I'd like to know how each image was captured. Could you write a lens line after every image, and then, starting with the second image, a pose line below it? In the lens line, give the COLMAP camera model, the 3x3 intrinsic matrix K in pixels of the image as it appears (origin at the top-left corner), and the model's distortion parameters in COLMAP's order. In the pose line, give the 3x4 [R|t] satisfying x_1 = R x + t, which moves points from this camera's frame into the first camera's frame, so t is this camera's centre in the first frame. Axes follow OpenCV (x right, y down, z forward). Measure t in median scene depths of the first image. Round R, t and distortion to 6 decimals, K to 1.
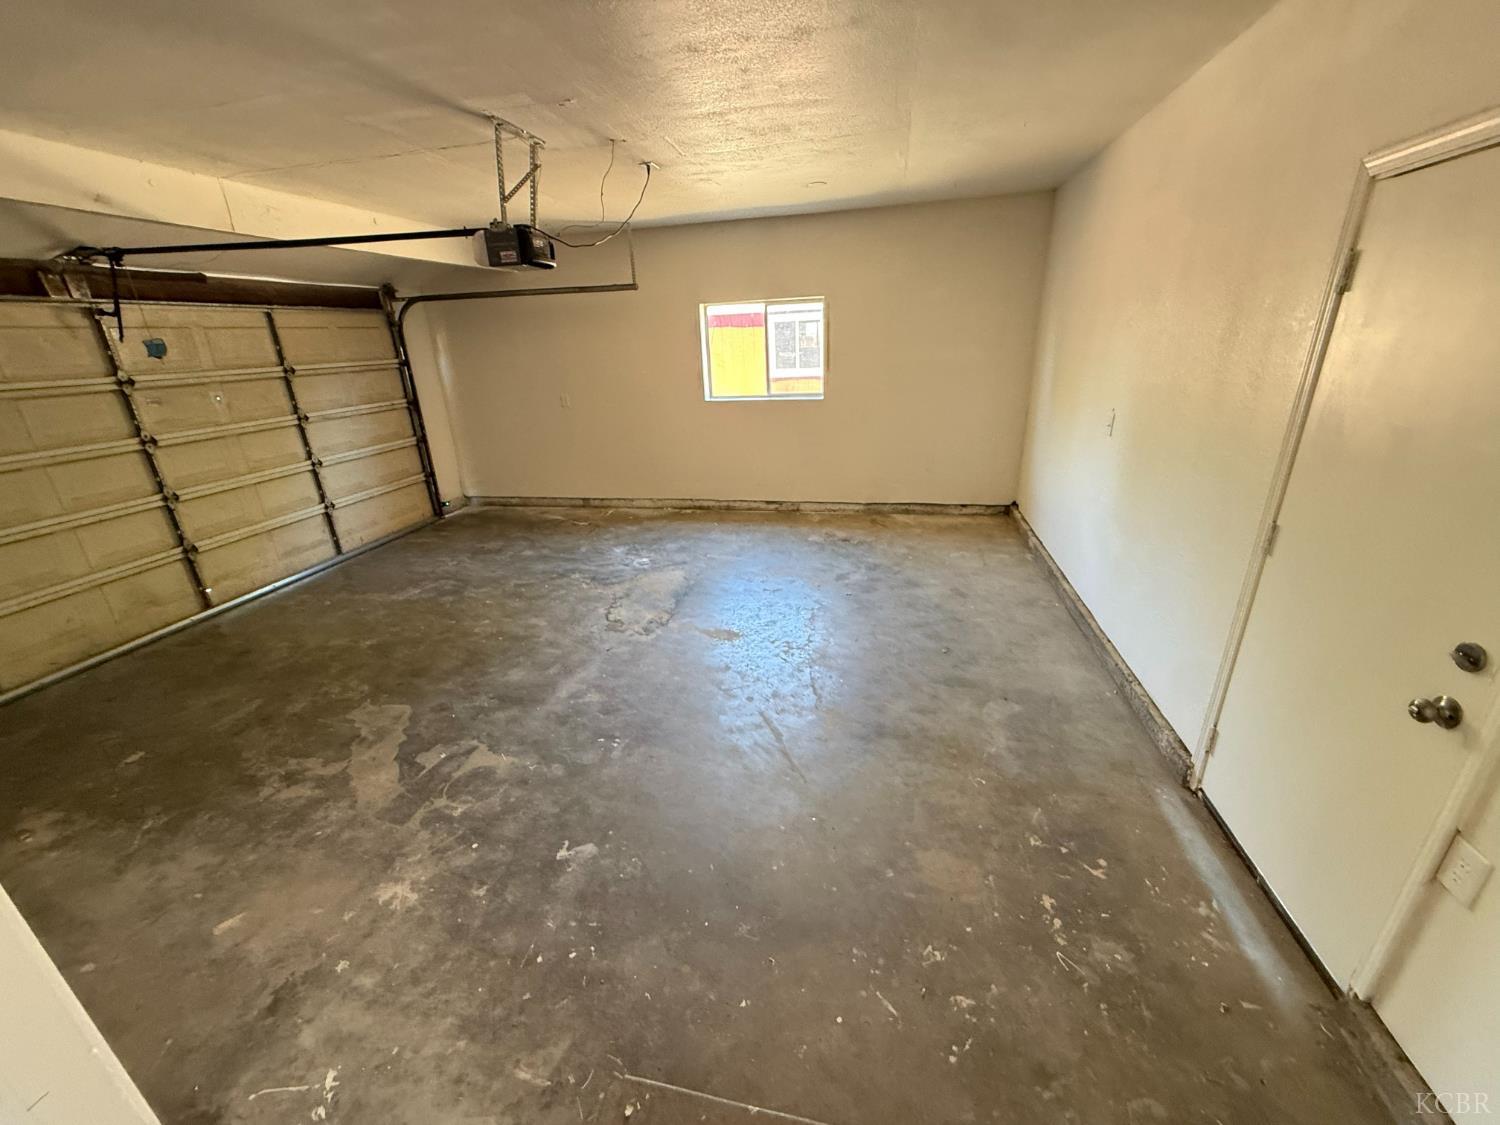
lens RADIAL K [[597.8, 0, 750.0], [0, 597.8, 562.5], [0, 0, 1]] dist [-0.002394, 0.000118]
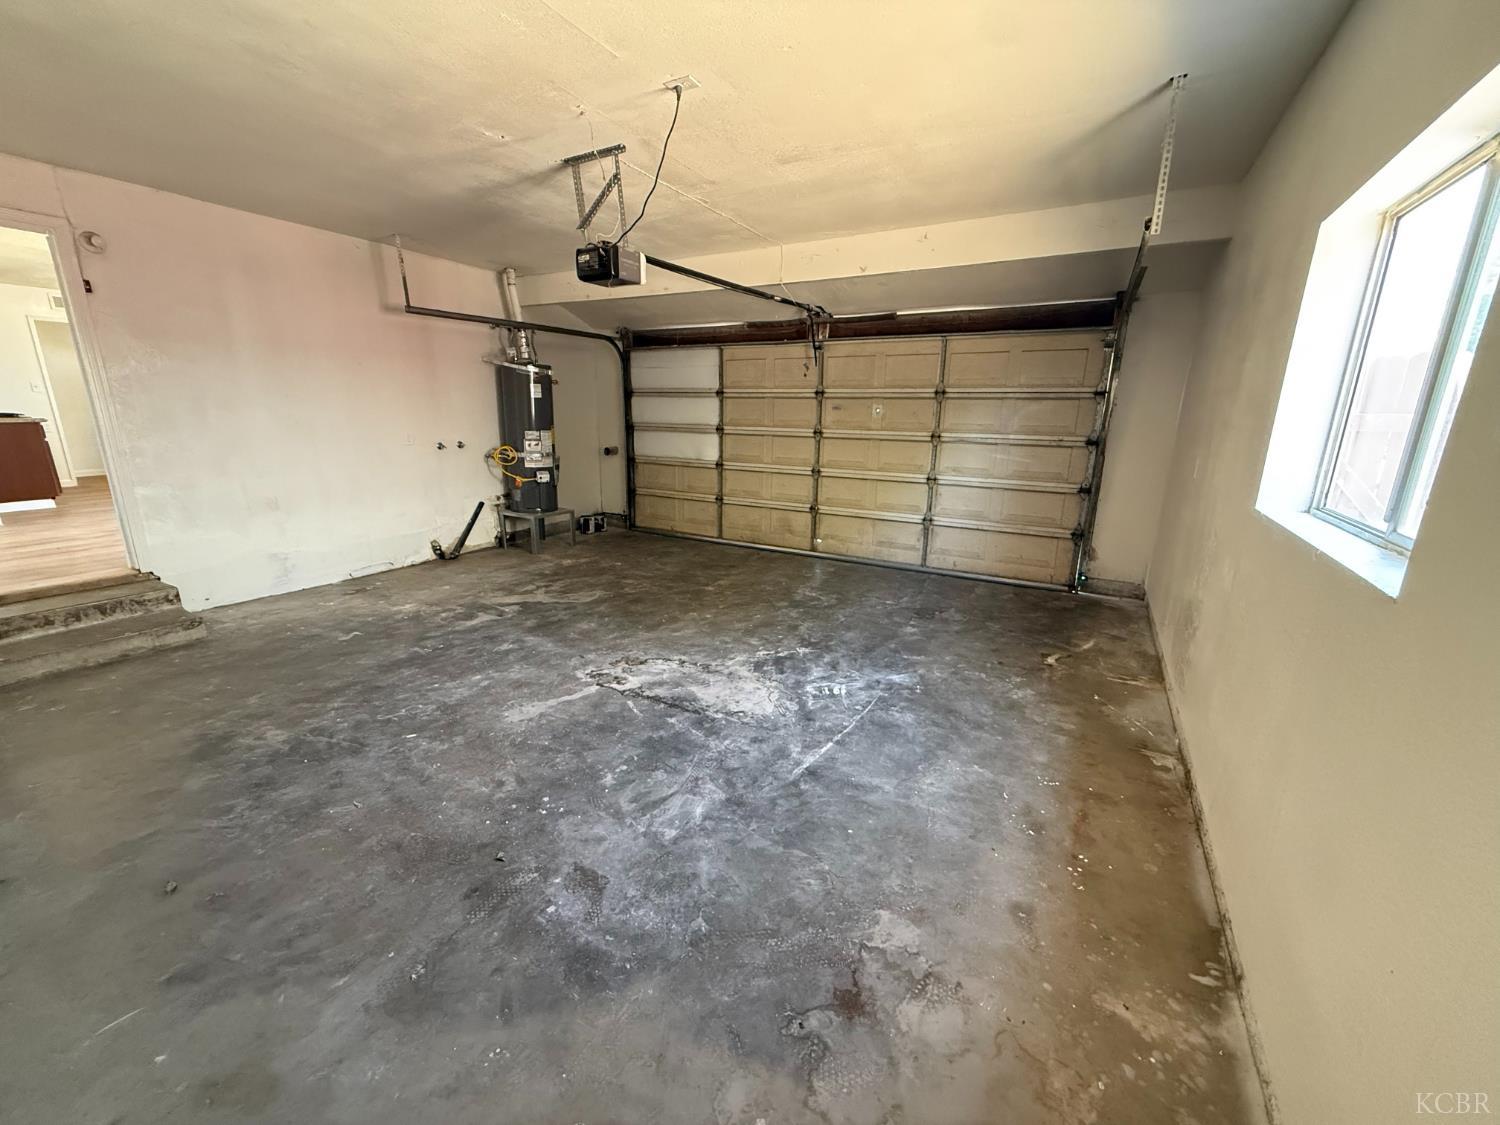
lens RADIAL K [[597.8, 0, 750.0], [0, 597.8, 562.5], [0, 0, 1]] dist [-0.002394, 0.000118]
pose [[-0.288906, 0.271995, -0.917906, 0.475532], [-0.344064, 0.865234, 0.364679, -0.385529], [0.893394, 0.421177, -0.156388, 1.152478]]
